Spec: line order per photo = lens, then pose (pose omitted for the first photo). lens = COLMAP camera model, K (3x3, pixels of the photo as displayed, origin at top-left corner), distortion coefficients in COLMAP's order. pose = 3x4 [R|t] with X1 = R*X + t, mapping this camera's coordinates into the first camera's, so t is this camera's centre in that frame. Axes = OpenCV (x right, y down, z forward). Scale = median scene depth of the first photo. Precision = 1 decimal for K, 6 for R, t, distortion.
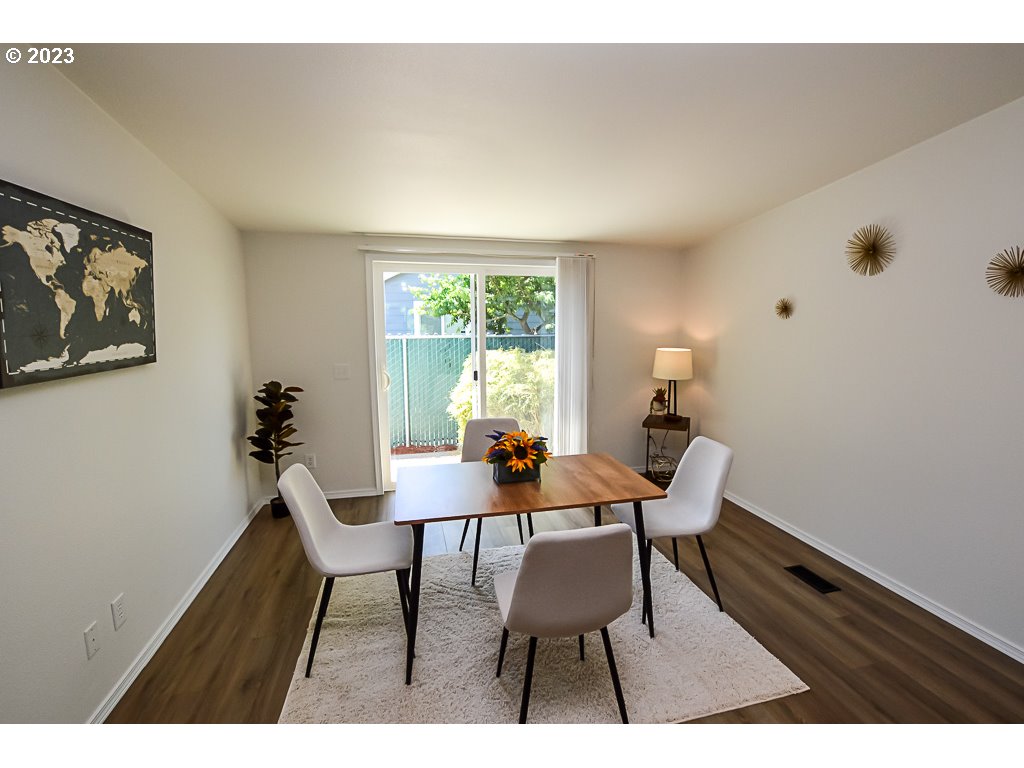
lens RADIAL K [[462.4, 0, 515.7], [0, 462.4, 383.7], [0, 0, 1]] dist [-0.027914, 0.000951]
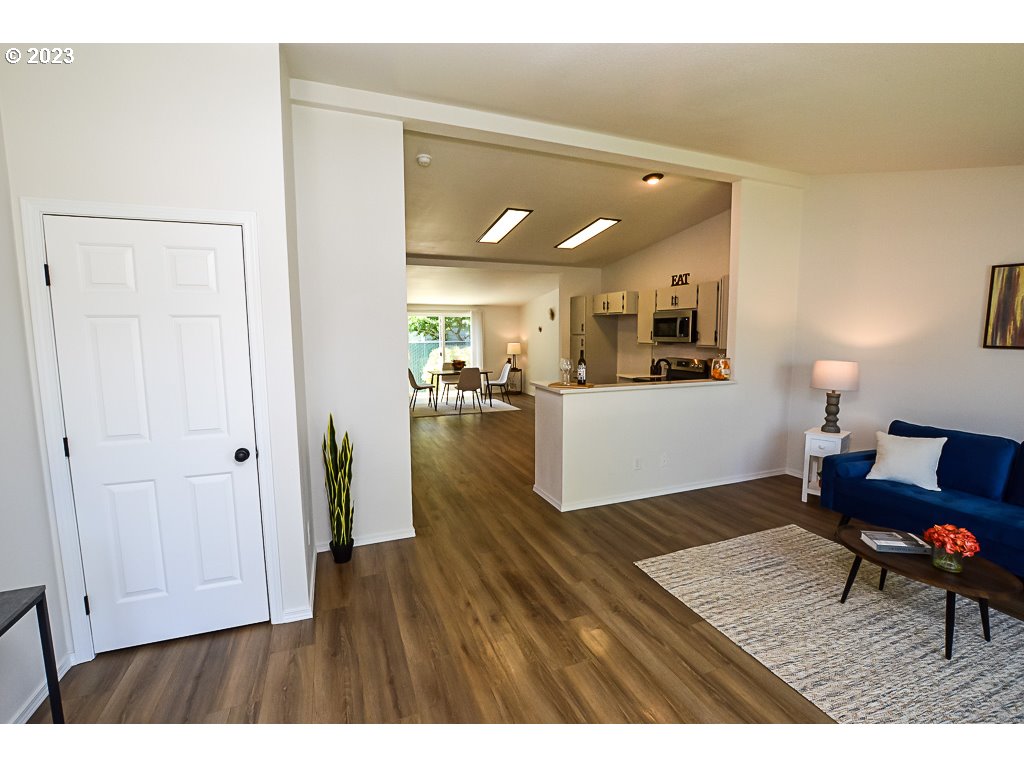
lens RADIAL K [[459.7, 0, 516.7], [0, 459.7, 383.3], [0, 0, 1]] dist [-0.026894, 0.001398]
pose [[0.989065, -0.018439, 0.146322, -0.066130], [0.022511, 0.999403, -0.026223, 0.333979], [-0.145751, 0.029230, 0.988889, -2.435691]]
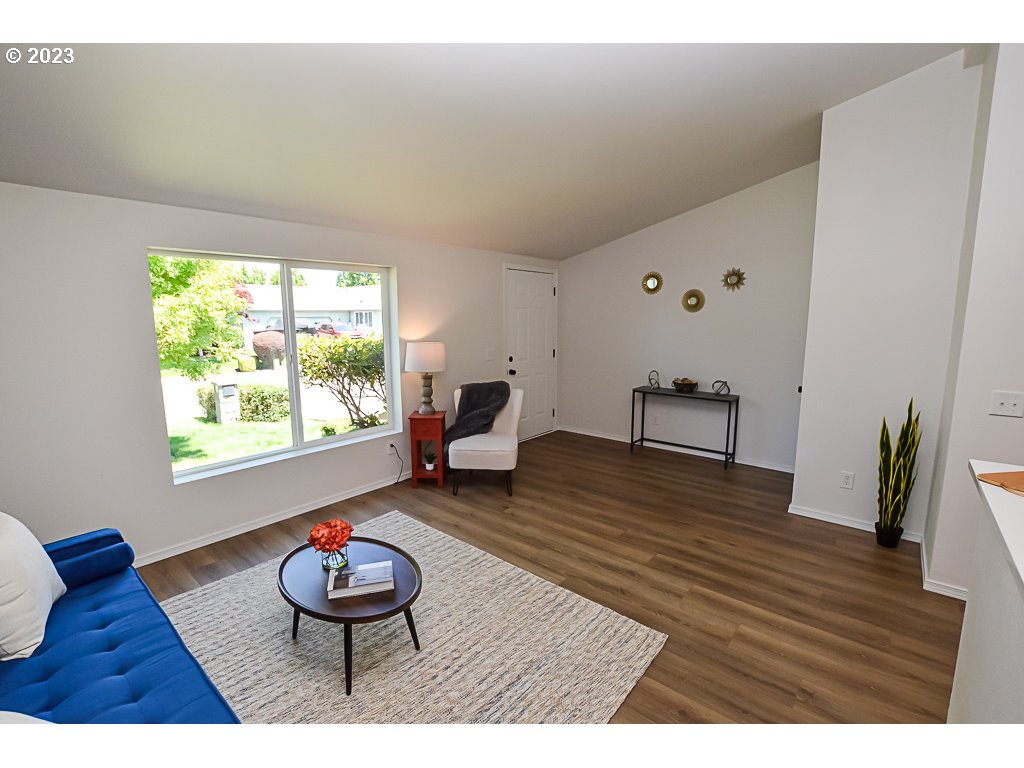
lens RADIAL K [[470.5, 0, 527.6], [0, 470.5, 382.1], [0, 0, 1]] dist [-0.029194, 0.000677]
pose [[-0.788924, 0.087432, -0.608239, 0.924986], [-0.084438, 0.965012, 0.248239, 0.157688], [0.608662, 0.247200, -0.753938, -1.133295]]
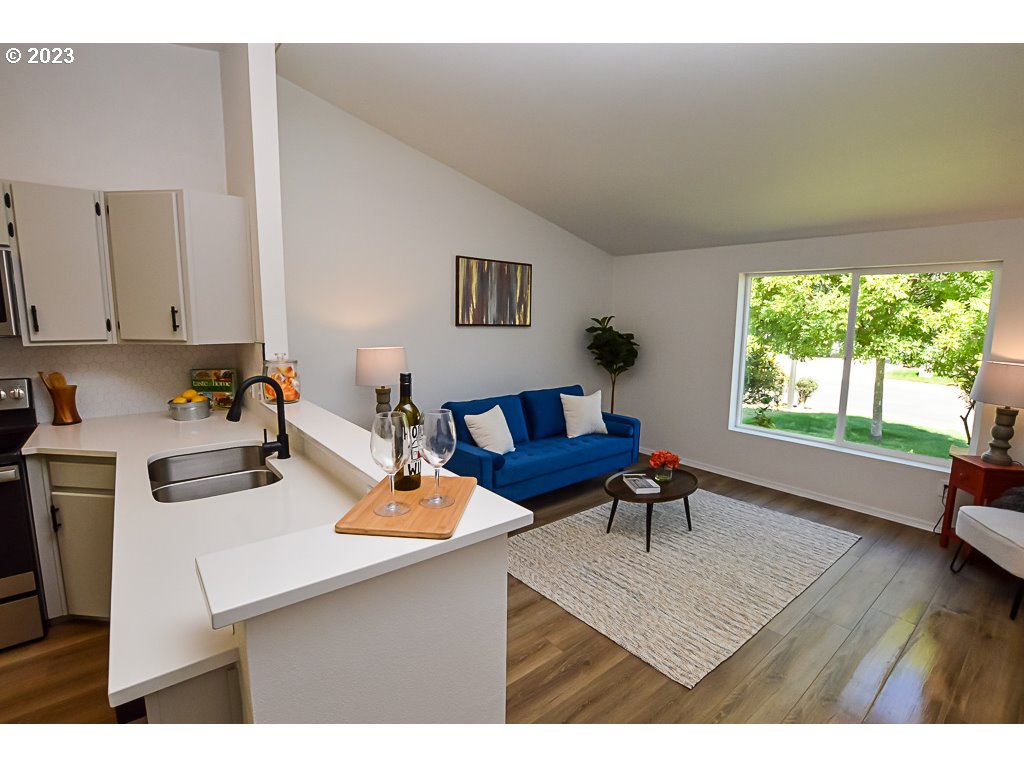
lens RADIAL K [[478.1, 0, 517.8], [0, 478.1, 383.8], [0, 0, 1]] dist [-0.028930, 0.000303]
pose [[-0.444169, -0.135414, 0.885651, -0.081796], [0.109556, 0.972885, 0.203696, 0.141634], [-0.889220, 0.187503, -0.417290, -1.051067]]
